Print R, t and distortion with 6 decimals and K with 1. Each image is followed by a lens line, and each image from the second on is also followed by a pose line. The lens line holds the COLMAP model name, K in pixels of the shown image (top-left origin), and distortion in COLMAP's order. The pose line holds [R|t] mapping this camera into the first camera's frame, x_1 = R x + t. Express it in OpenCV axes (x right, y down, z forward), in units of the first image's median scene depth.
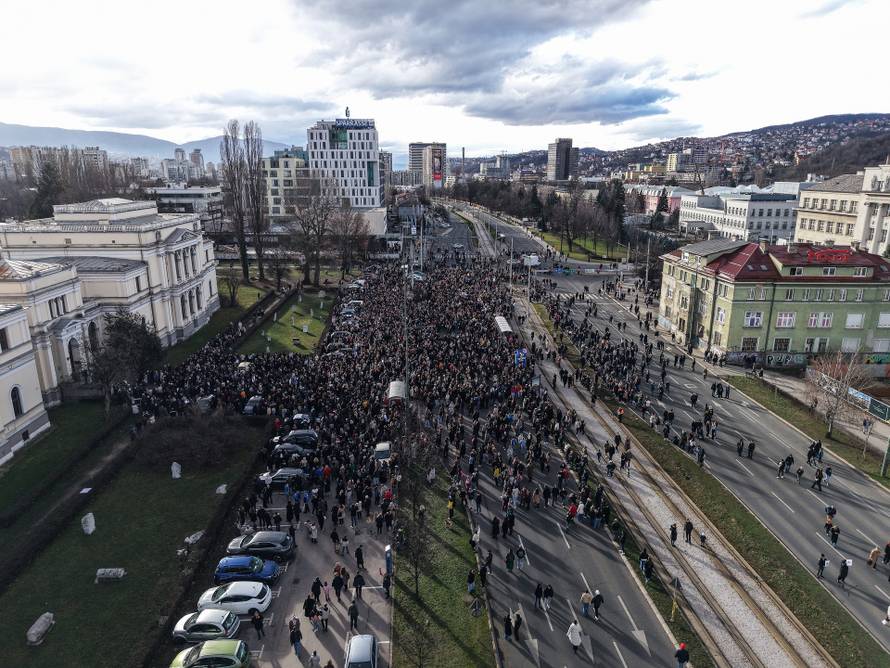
lens RADIAL K [[592.6, 0, 442.9], [0, 592.6, 337.8], [0, 0, 1]] dist [0.047654, -0.061657]
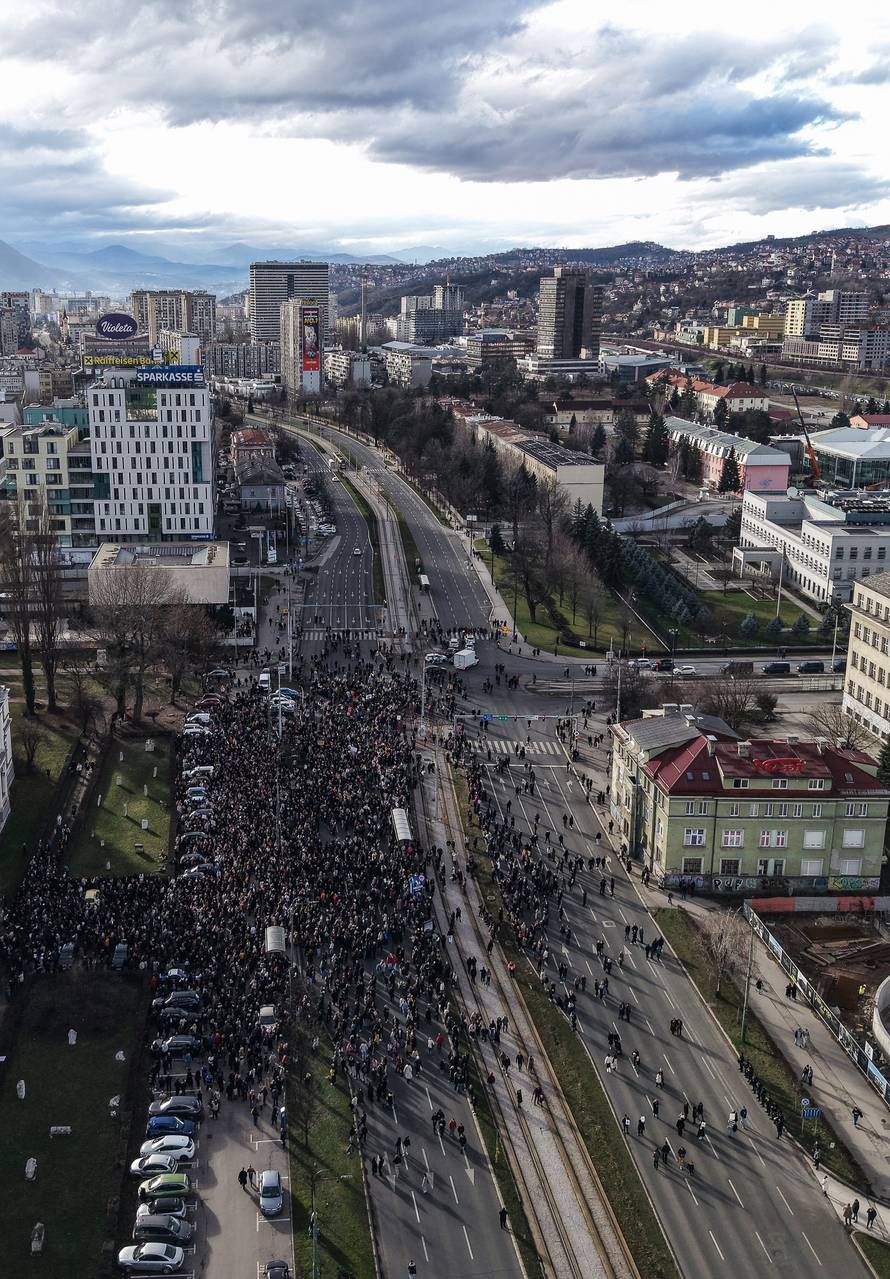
lens RADIAL K [[1324.3, 0, 326.4], [0, 1324.3, 638.5], [0, 0, 1]] dist [0.145150, -0.458232]
pose [[0.999993, -0.002248, 0.003133, -0.003117], [0.002267, 0.999979, -0.006005, -0.284904], [-0.003119, 0.006012, 0.999977, -0.835593]]
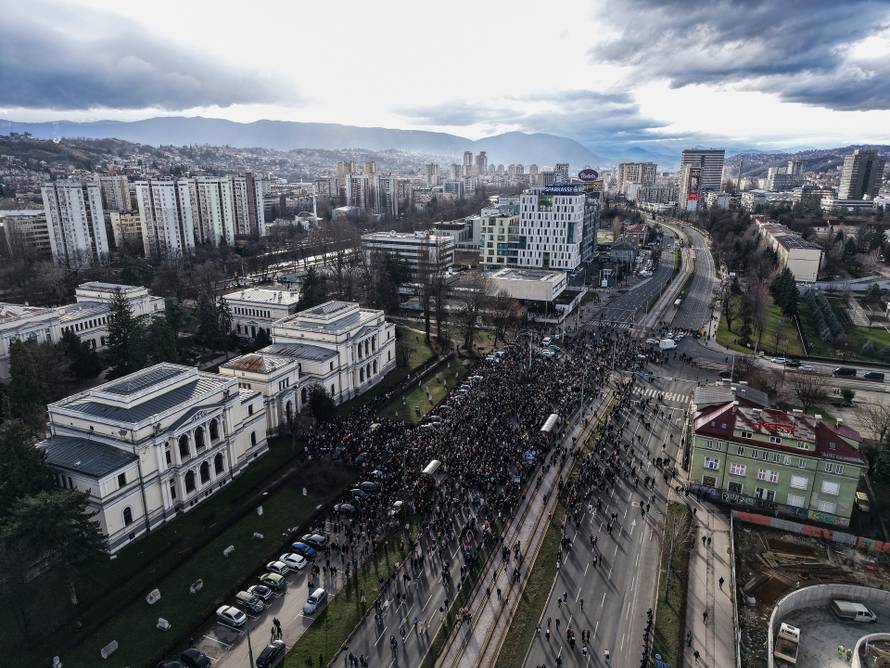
lens RADIAL K [[592.6, 0, 442.9], [0, 592.6, 337.8], [0, 0, 1]] dist [0.047654, -0.061657]
pose [[0.899668, 0.123858, -0.418637, 0.478045], [-0.117559, 0.992222, 0.040922, -0.273503], [0.420450, 0.012399, 0.907231, -0.413539]]
